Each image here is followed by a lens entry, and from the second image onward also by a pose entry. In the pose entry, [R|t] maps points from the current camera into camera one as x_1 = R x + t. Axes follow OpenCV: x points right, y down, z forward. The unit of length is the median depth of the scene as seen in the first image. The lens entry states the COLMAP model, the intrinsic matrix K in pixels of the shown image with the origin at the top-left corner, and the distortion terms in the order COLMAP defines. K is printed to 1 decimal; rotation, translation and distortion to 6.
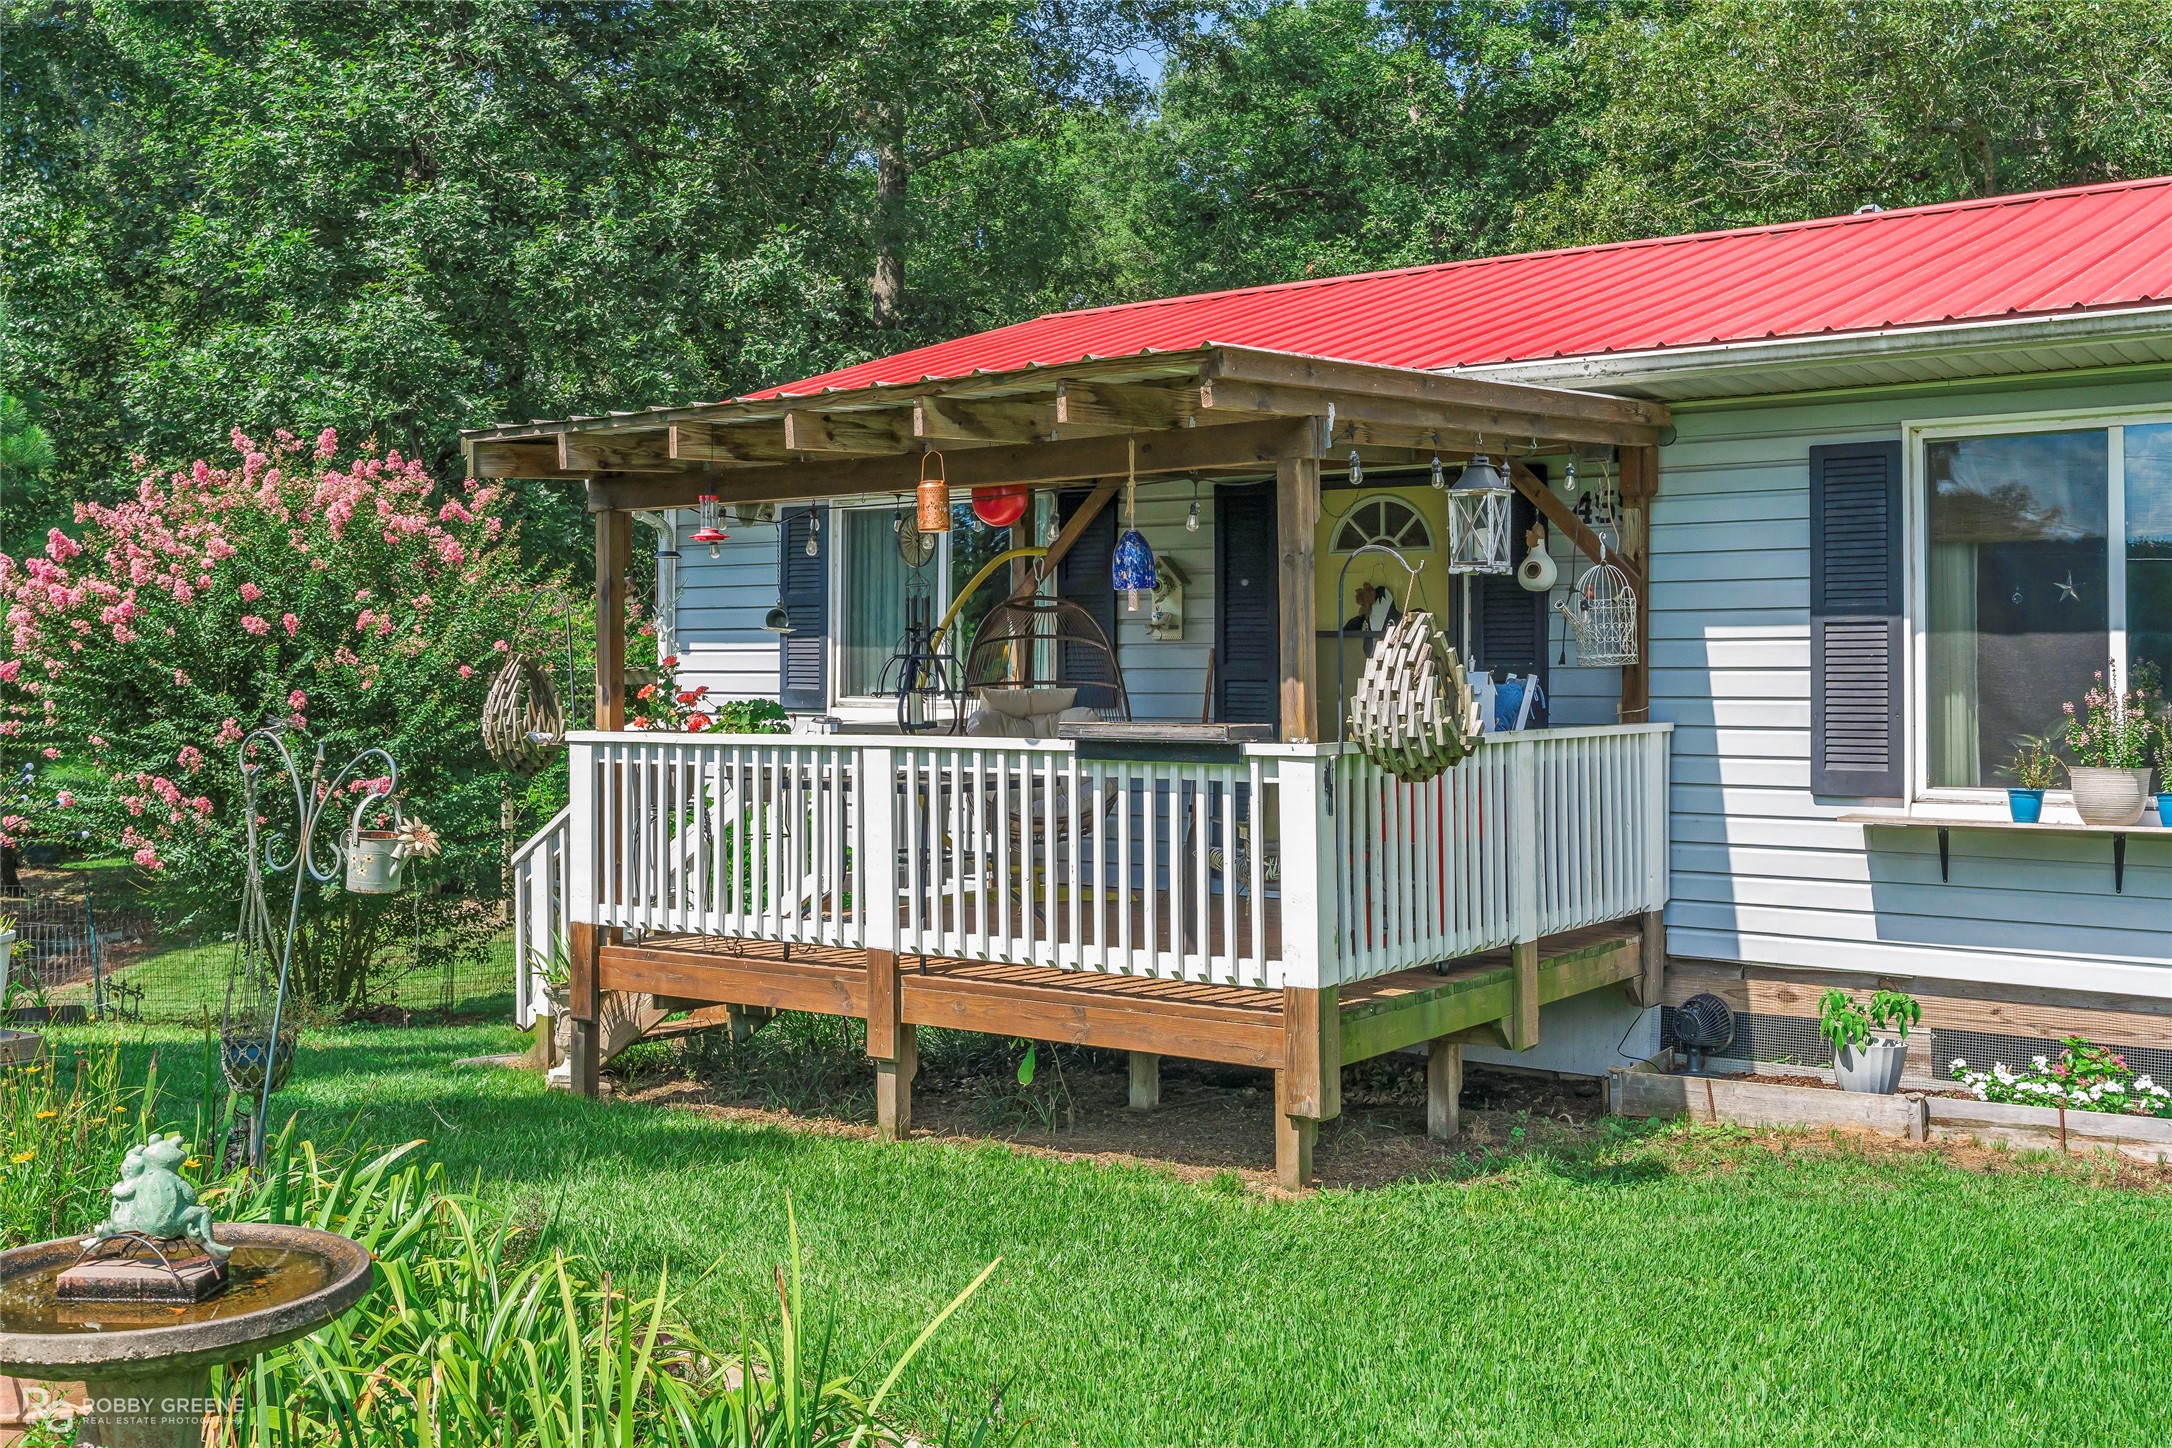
lens RADIAL K [[2162.9, 0, 1057.7], [0, 2162.9, 659.6], [0, 0, 1]] dist [-0.003656, 0.000000]
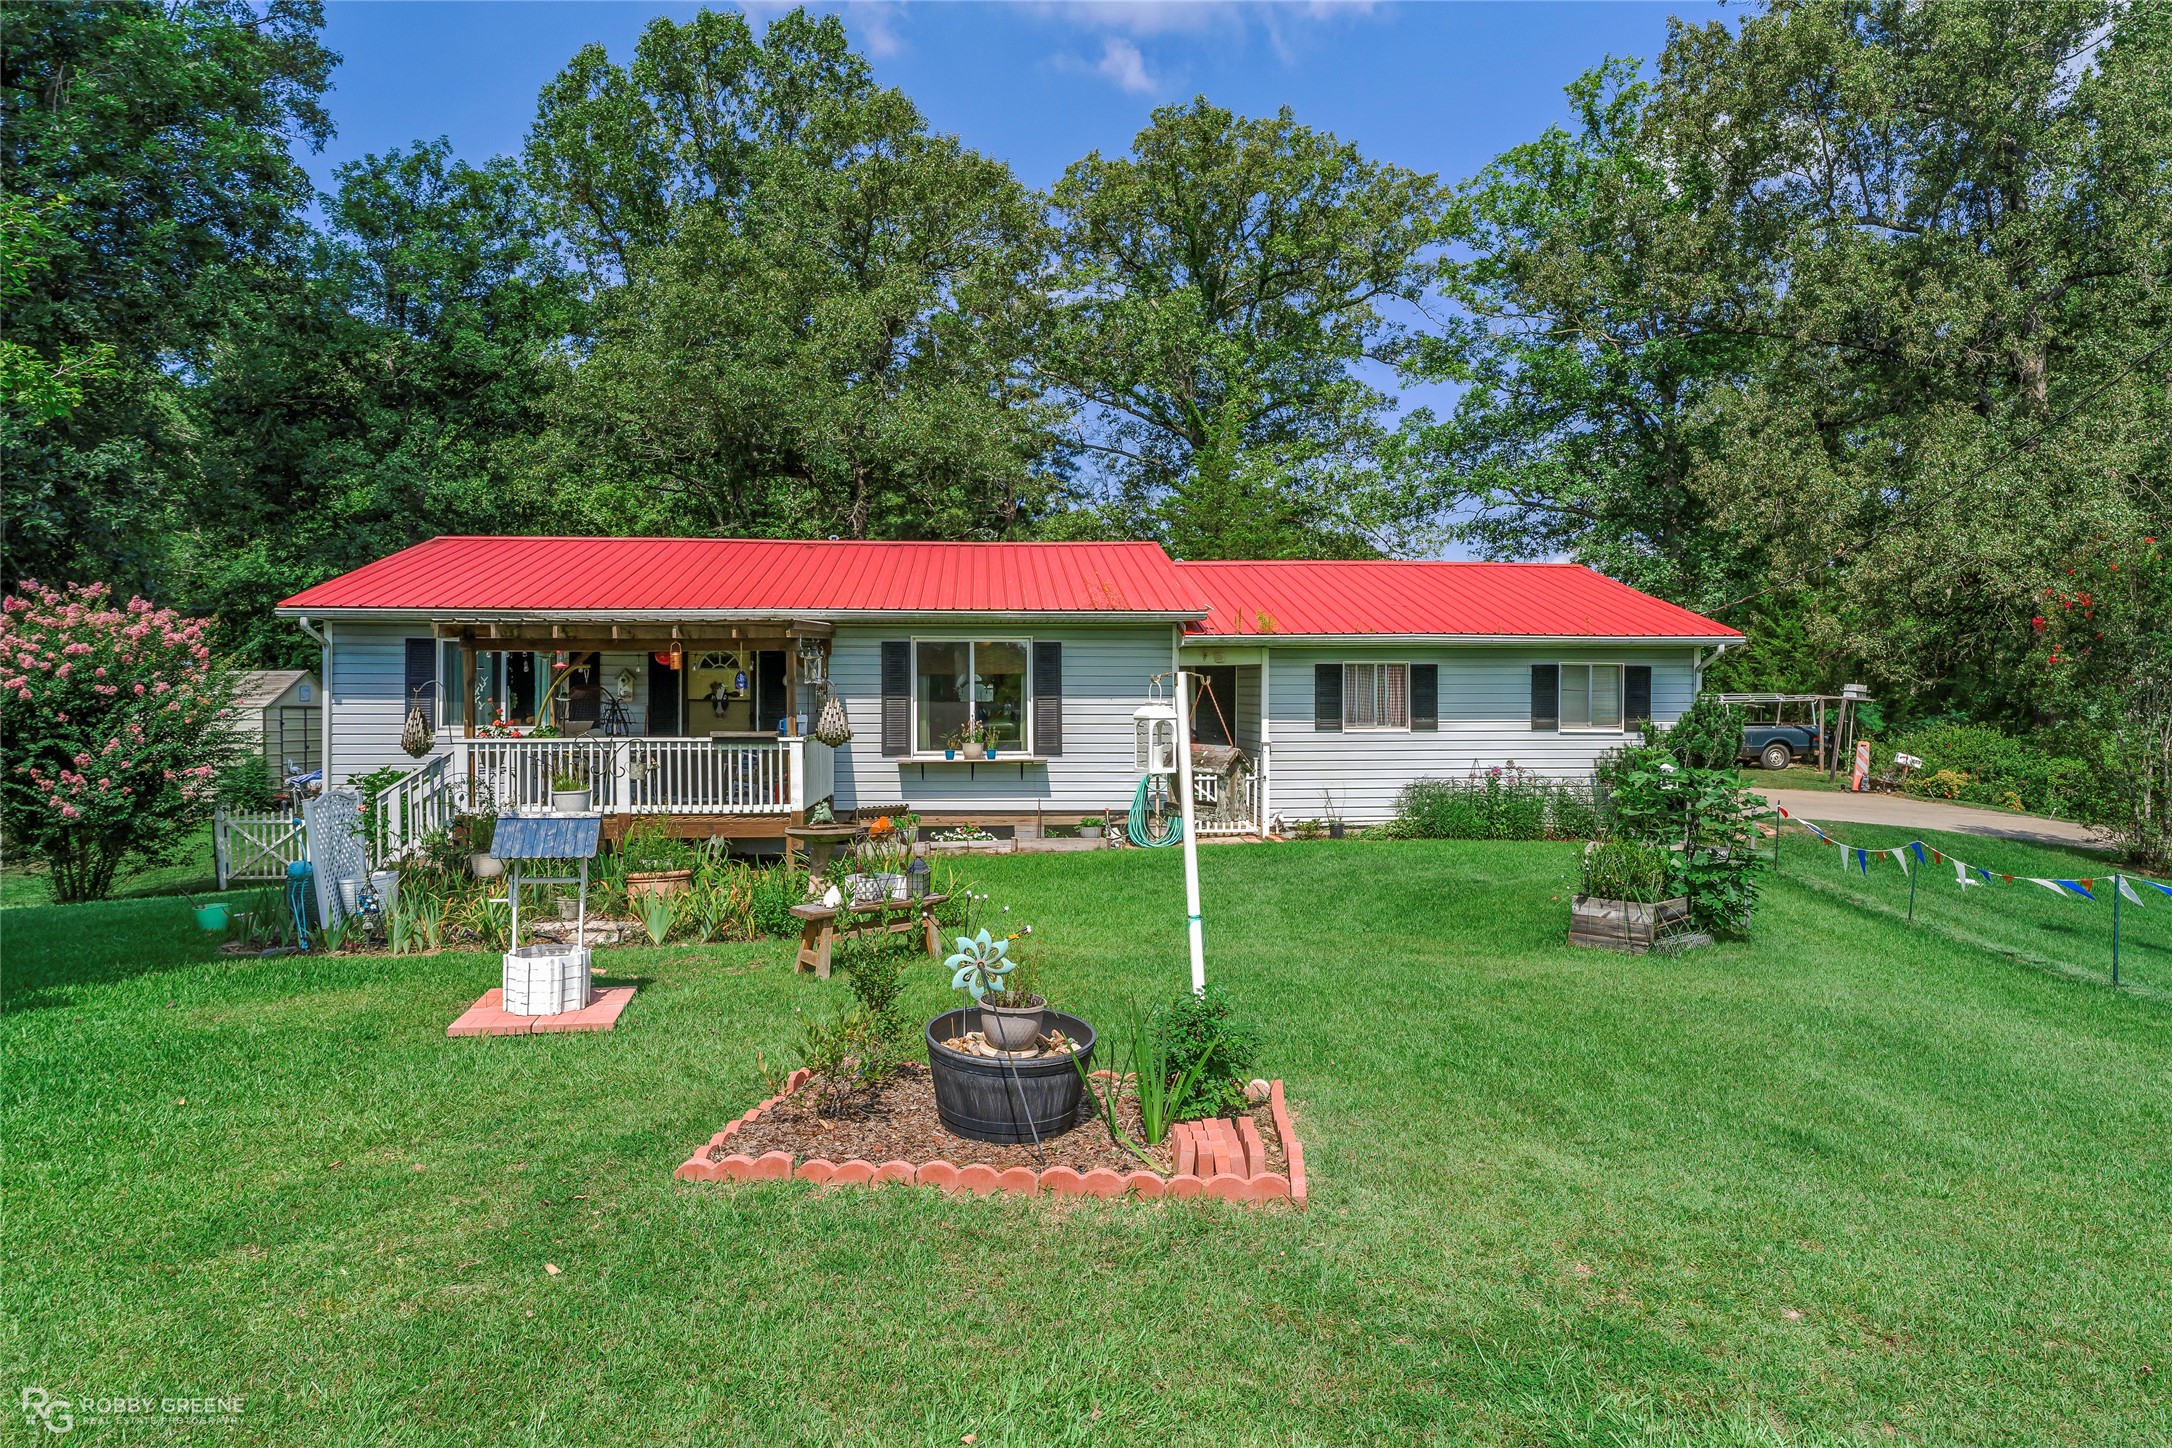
lens RADIAL K [[1369.9, 0, 1095.1], [0, 1369.9, 722.7], [0, 0, 1]] dist [0.004998, -0.003441]
pose [[0.747757, -0.004393, 0.663958, -0.725454], [-0.005798, 0.999897, 0.013146, -0.010298], [-0.663947, -0.013679, 0.747654, -0.669262]]
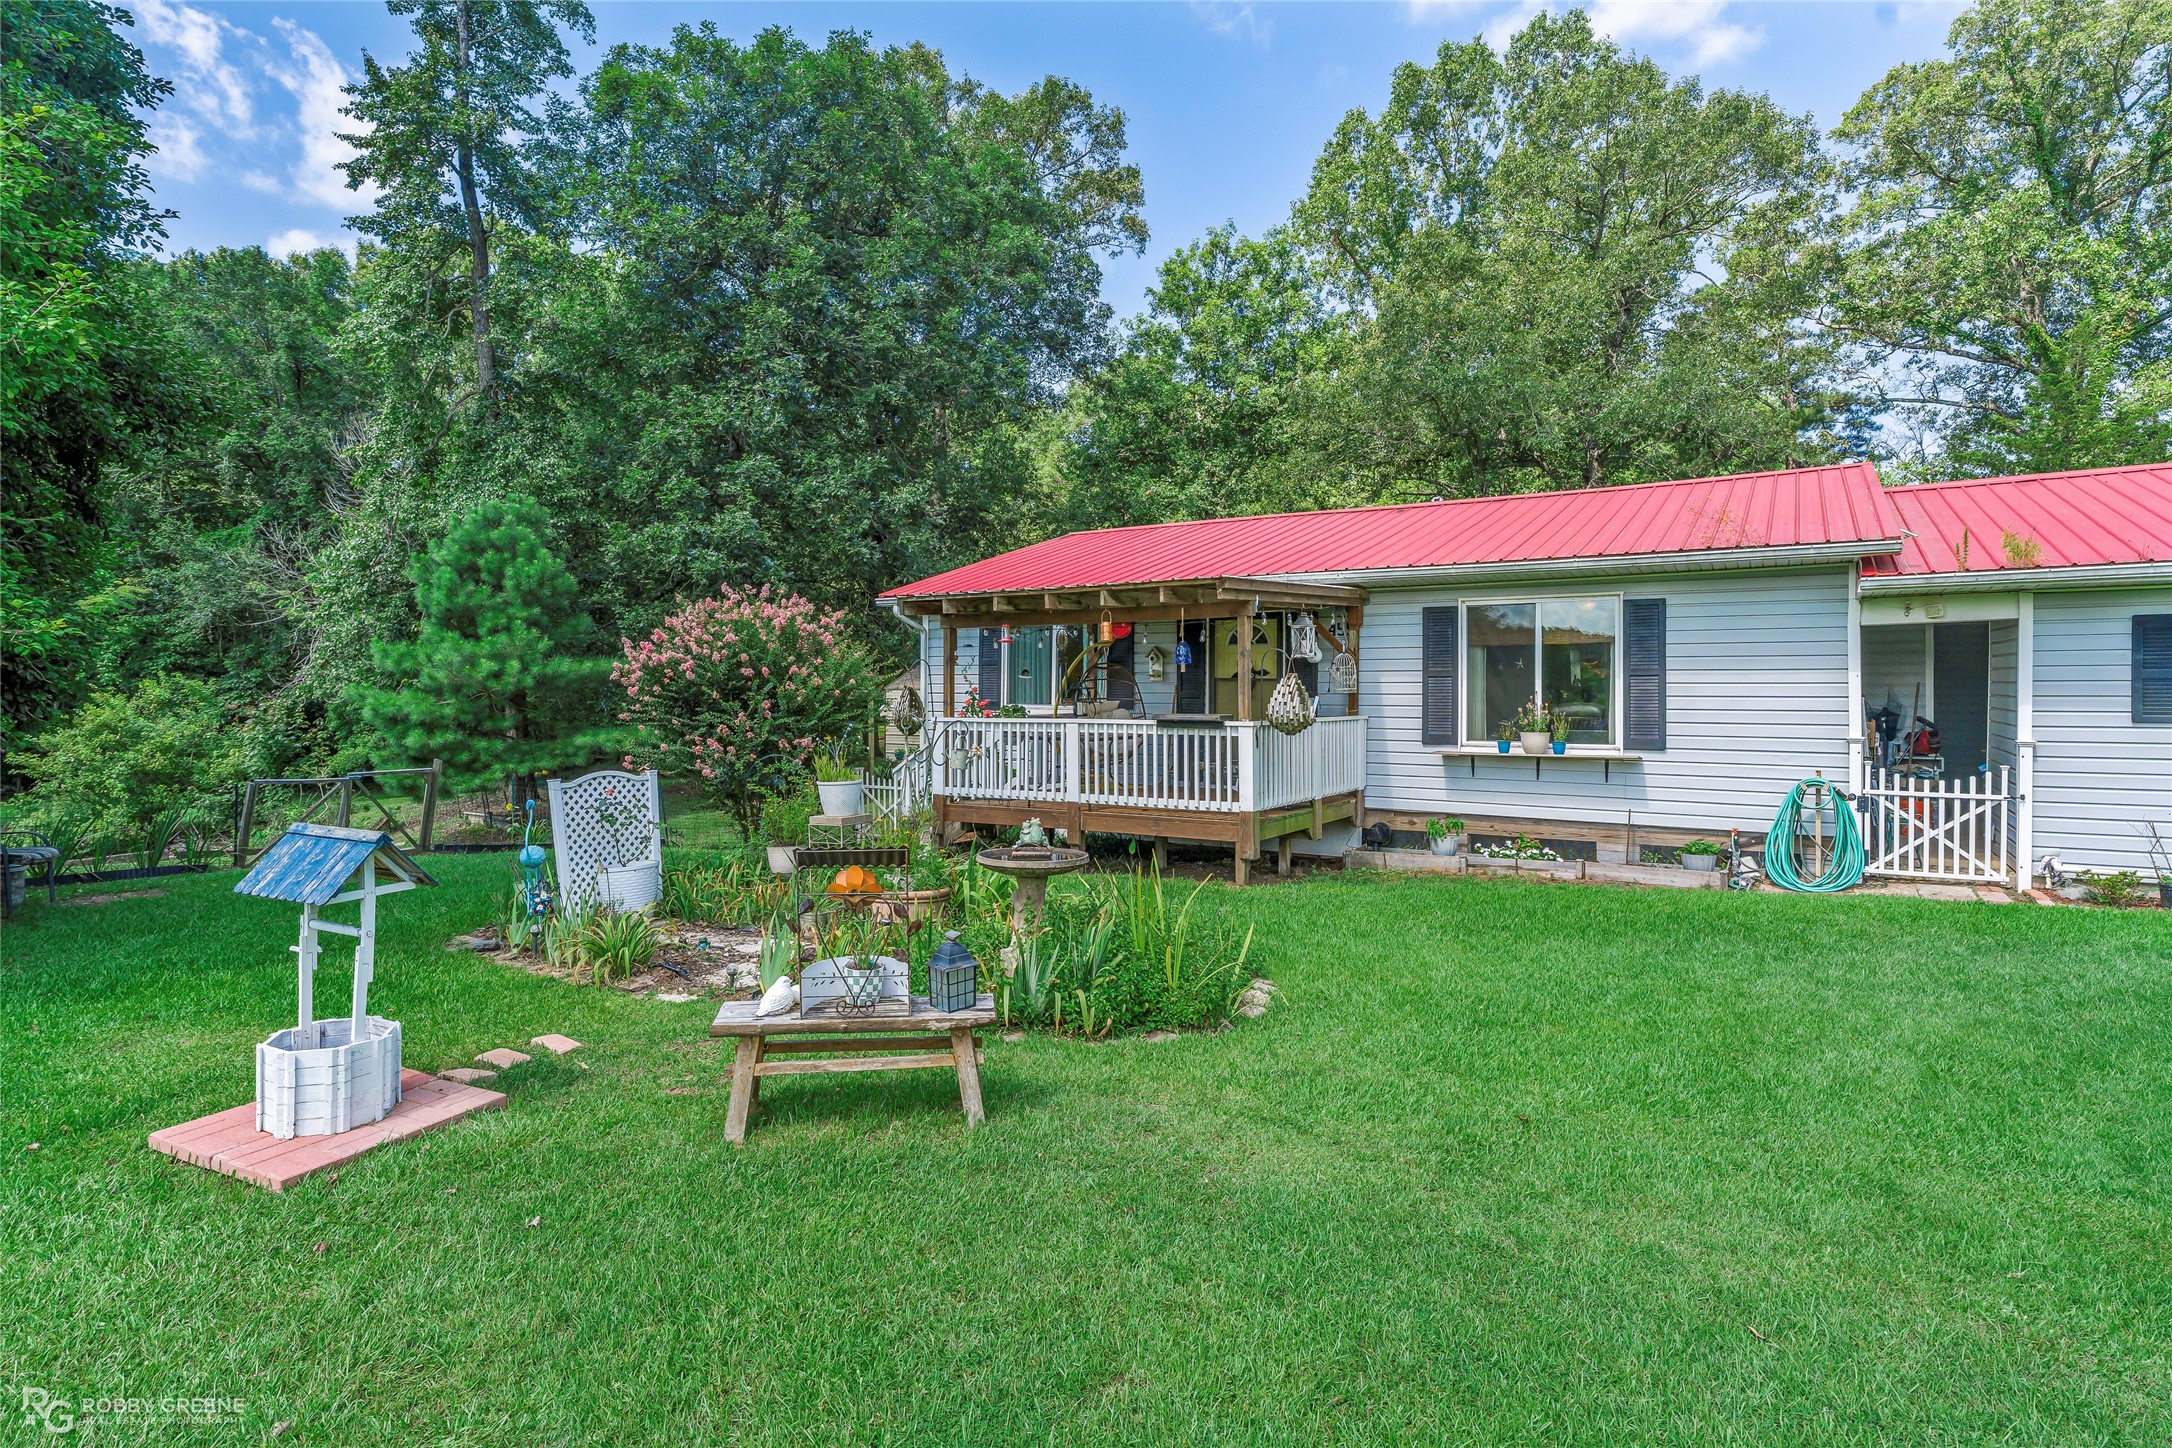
lens RADIAL K [[1150.2, 0, 1077.6], [0, 1150.2, 705.6], [0, 0, 1]] dist [-0.004683, 0.000167]
pose [[0.997013, 0.003987, 0.077129, -0.163134], [-0.005265, 0.999852, 0.016381, -0.002488], [-0.077052, -0.016738, 0.996887, -0.324702]]
